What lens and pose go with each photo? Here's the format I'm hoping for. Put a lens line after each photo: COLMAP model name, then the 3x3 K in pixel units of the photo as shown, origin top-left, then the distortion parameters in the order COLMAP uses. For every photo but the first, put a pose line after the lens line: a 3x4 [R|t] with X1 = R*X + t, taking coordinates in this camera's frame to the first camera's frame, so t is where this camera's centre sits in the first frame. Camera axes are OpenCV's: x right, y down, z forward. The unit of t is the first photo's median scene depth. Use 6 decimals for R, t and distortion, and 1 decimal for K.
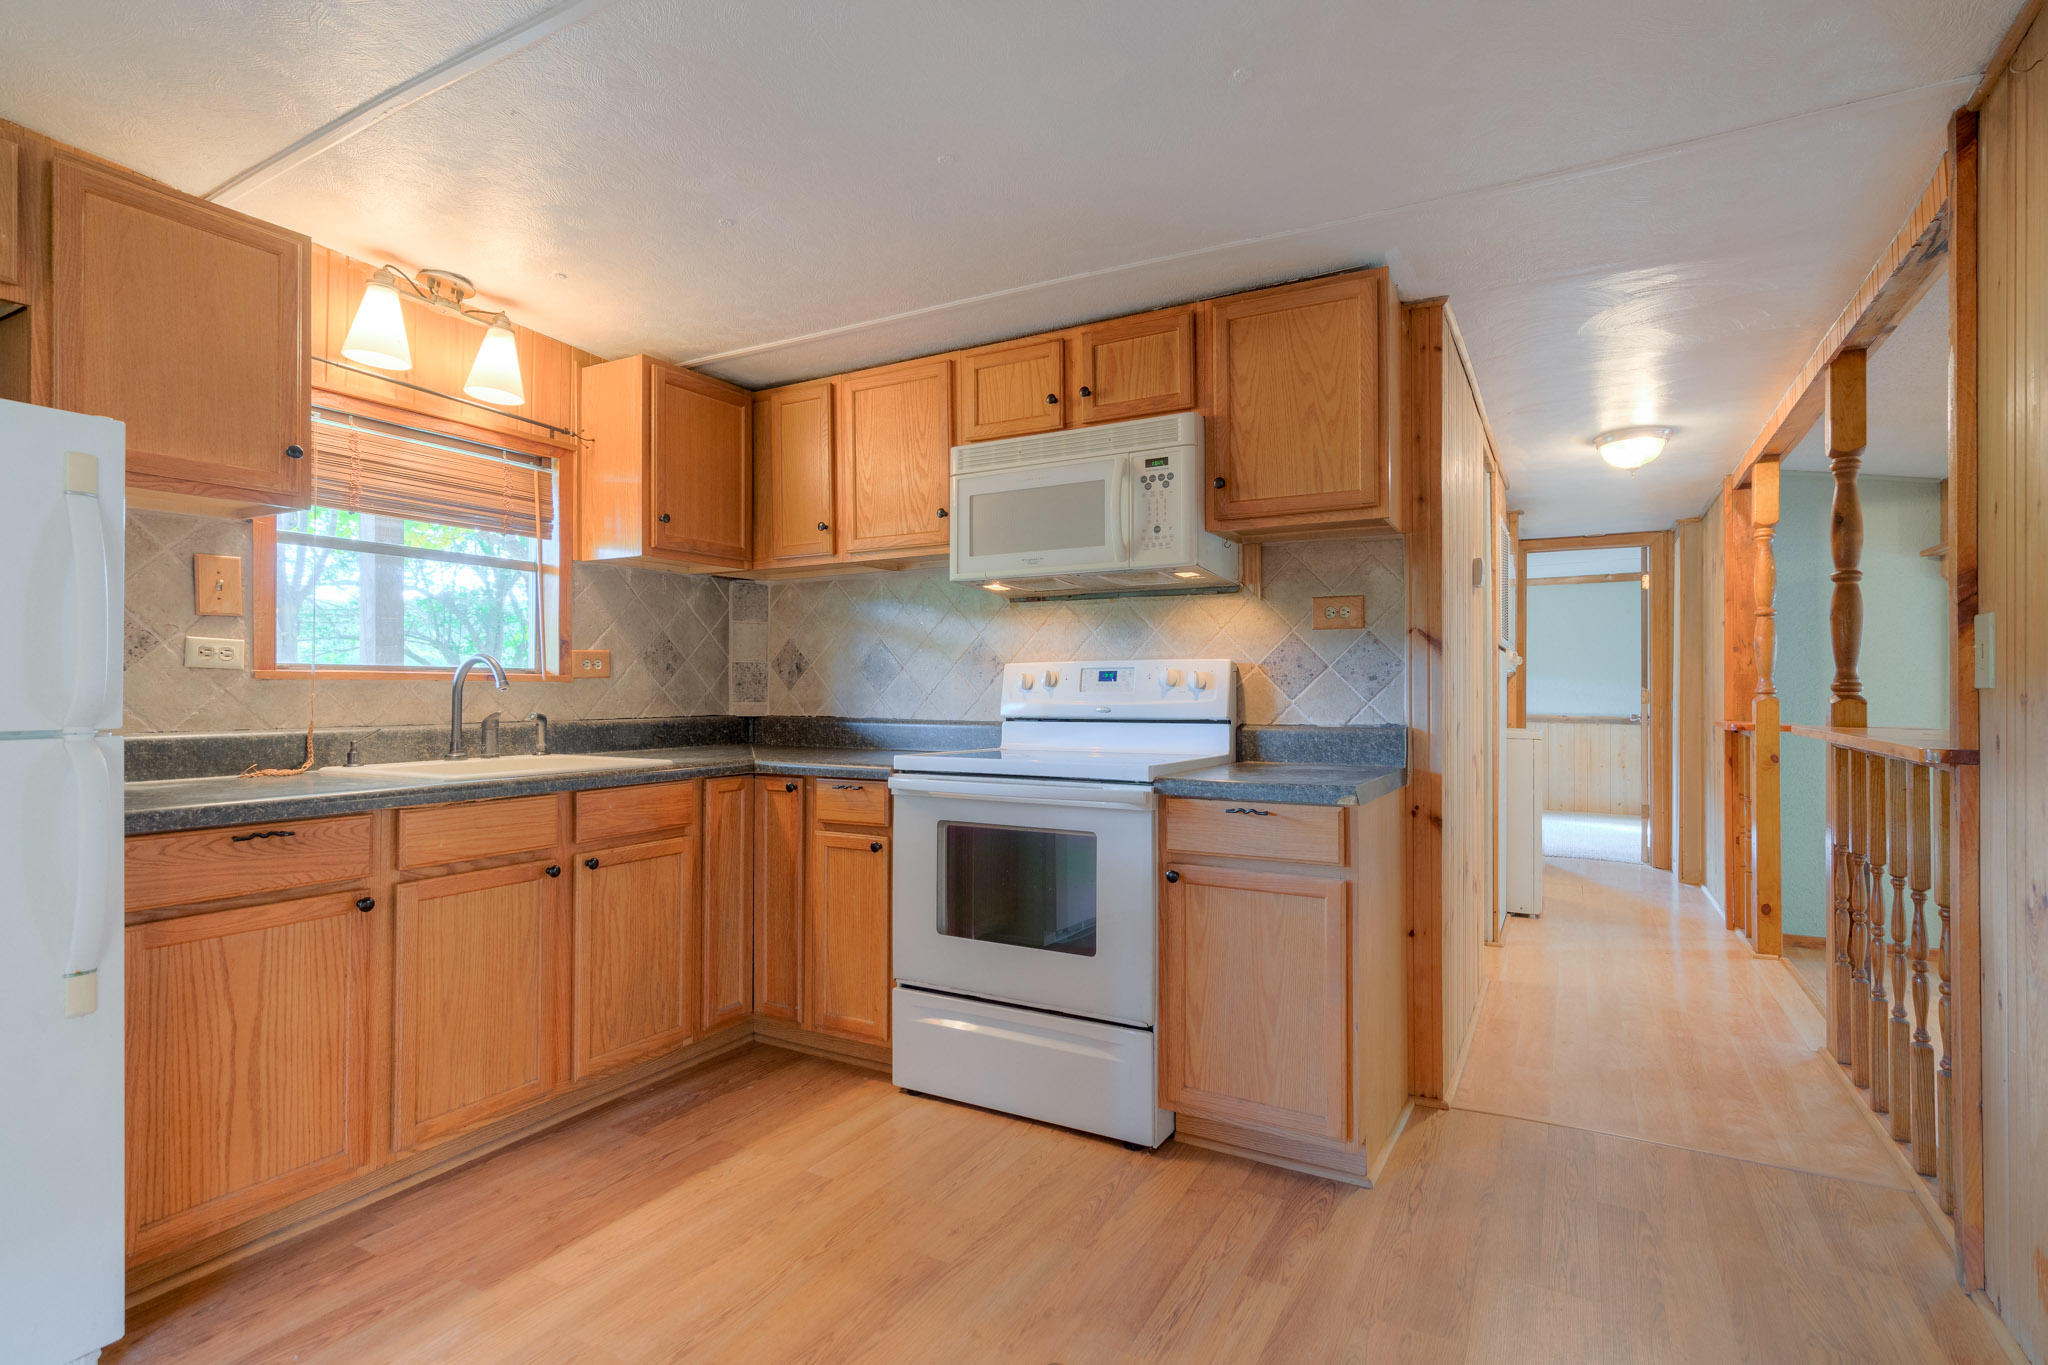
lens RADIAL K [[984.0, 0, 1013.6], [0, 984.0, 681.1], [0, 0, 1]] dist [-0.002371, 0.000206]
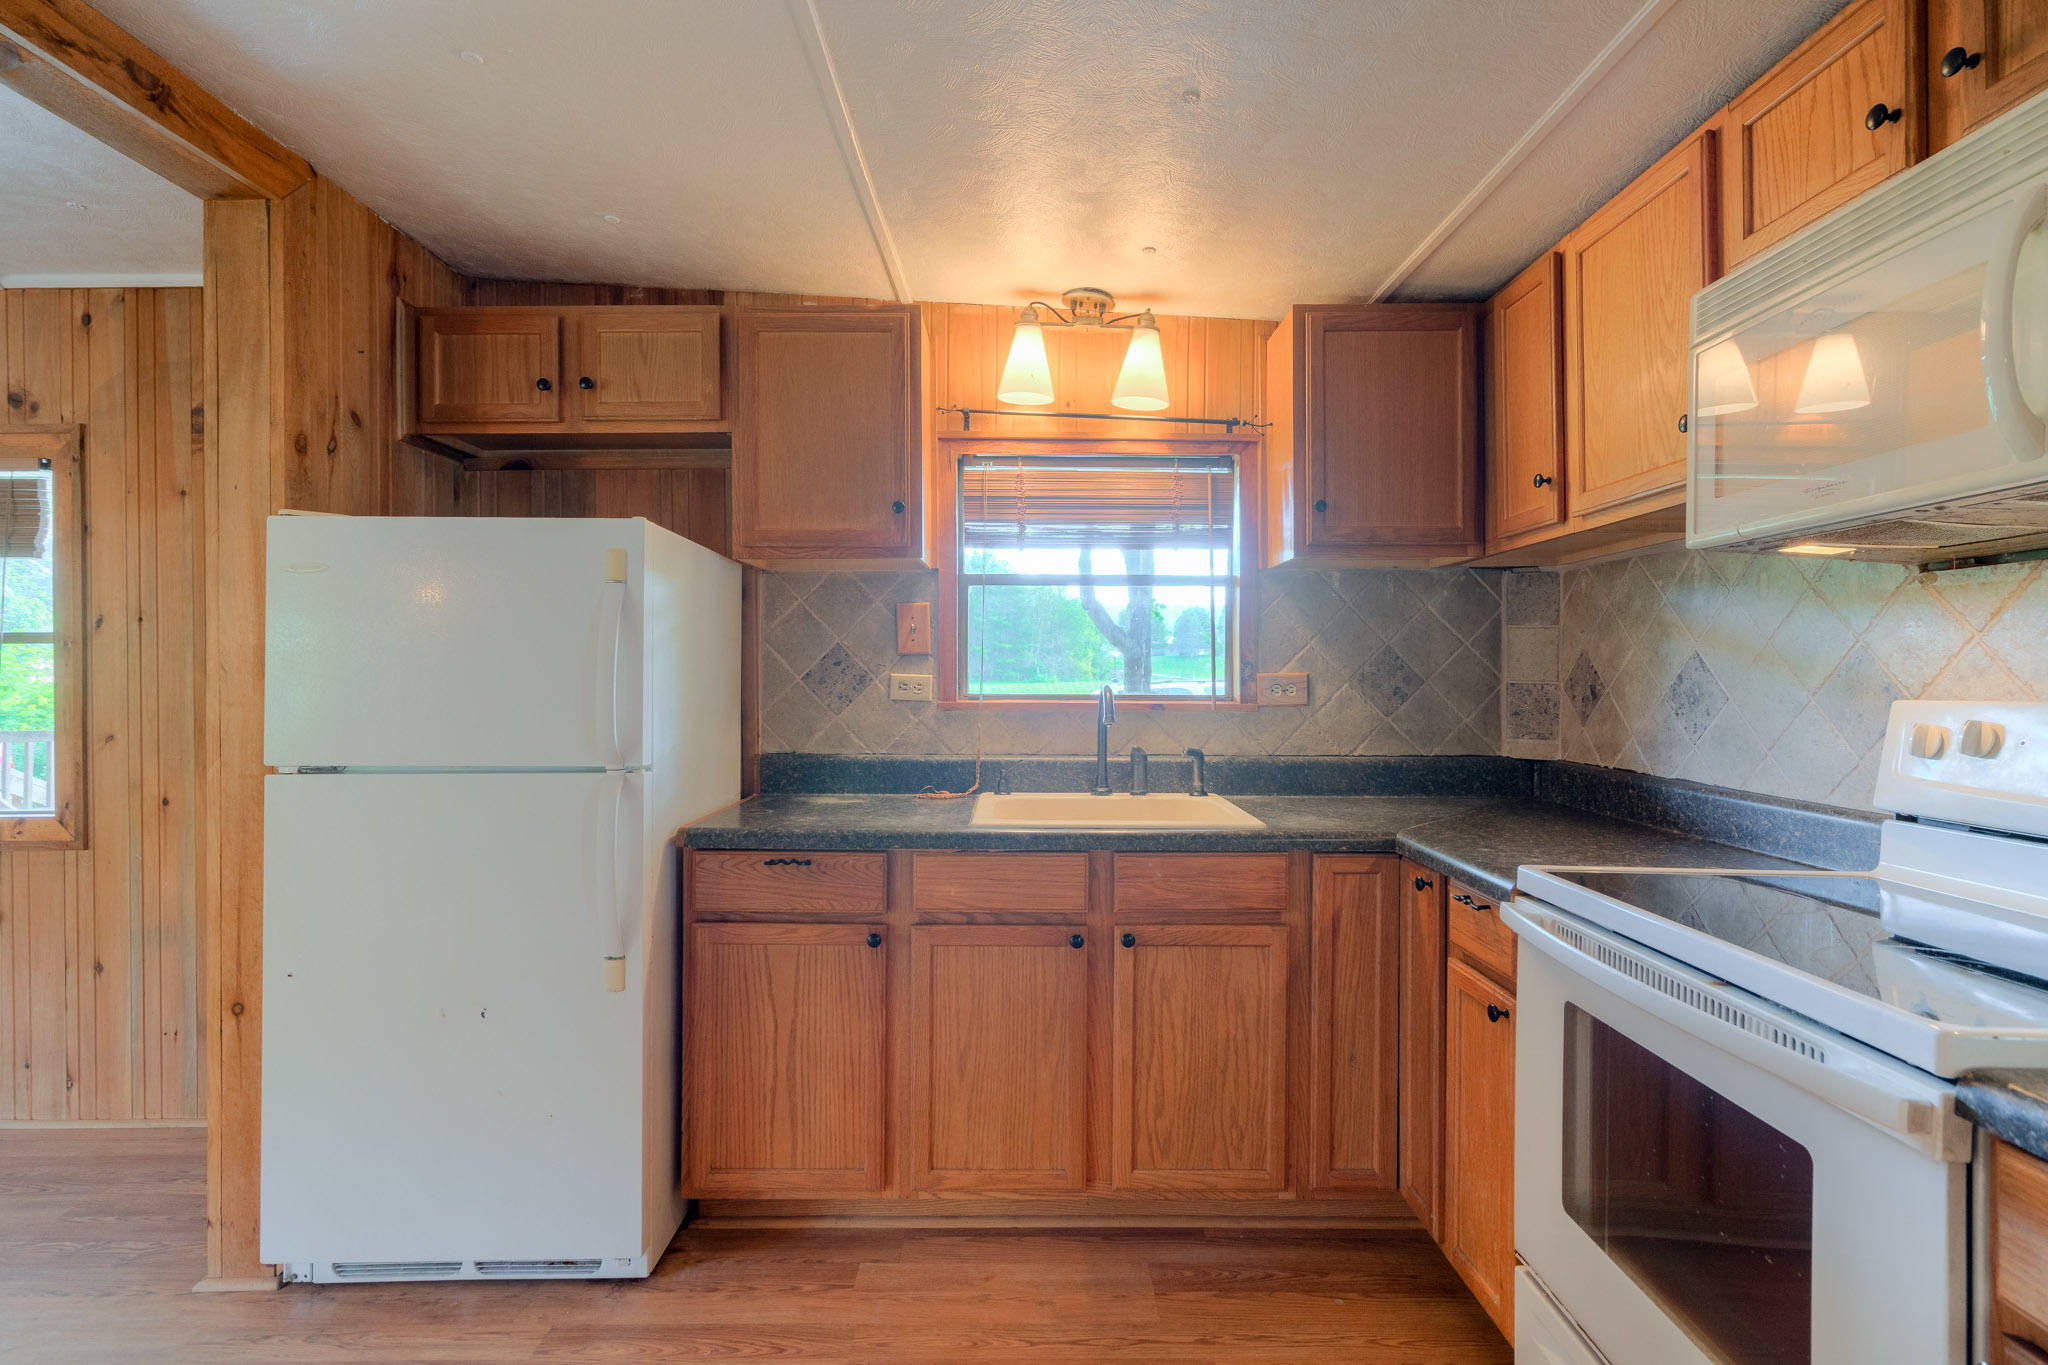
lens RADIAL K [[1004.3, 0, 1036.6], [0, 1004.3, 675.9], [0, 0, 1]] dist [0.000050, 0.001521]
pose [[0.497590, 0.001824, -0.867410, 0.243843], [0.003931, 0.999983, 0.004357, -0.038881], [0.867403, -0.005578, 0.497575, 0.446373]]
